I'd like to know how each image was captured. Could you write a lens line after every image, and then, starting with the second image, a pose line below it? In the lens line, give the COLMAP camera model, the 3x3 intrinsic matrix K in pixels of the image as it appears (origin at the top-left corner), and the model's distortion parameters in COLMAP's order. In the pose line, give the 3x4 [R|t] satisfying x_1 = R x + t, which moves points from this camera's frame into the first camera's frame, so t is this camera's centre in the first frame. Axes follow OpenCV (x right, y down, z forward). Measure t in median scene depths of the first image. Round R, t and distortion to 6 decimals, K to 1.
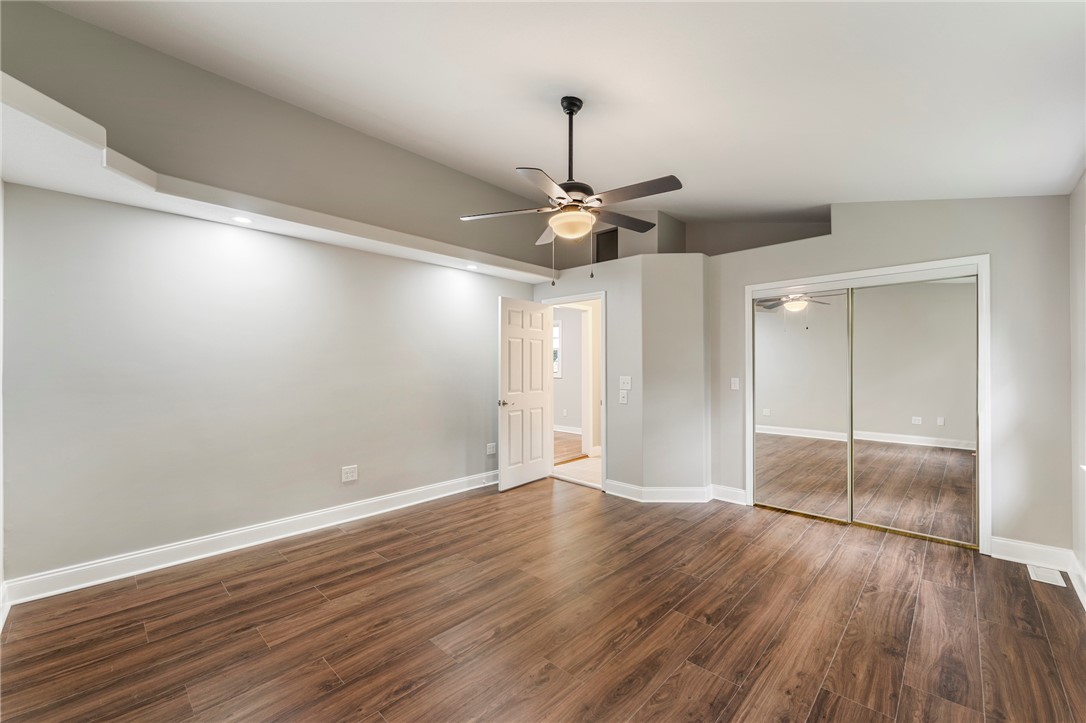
lens RADIAL K [[434.2, 0, 541.3], [0, 434.2, 366.5], [0, 0, 1]] dist [-0.002357, 0.000428]
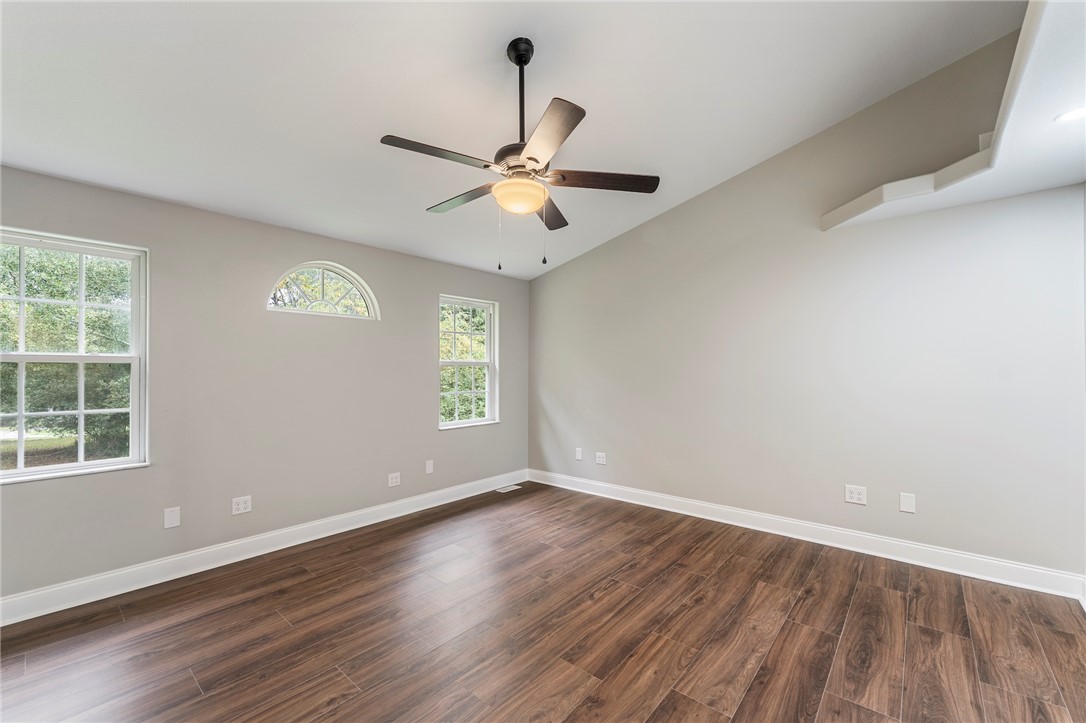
lens RADIAL K [[434.2, 0, 542.0], [0, 434.2, 364.6], [0, 0, 1]] dist [-0.002357, 0.000428]
pose [[-0.998518, 0.009274, -0.053618, 0.078591], [0.010257, 0.999784, -0.018095, 0.007954], [0.053439, -0.018618, -0.998398, 1.930426]]
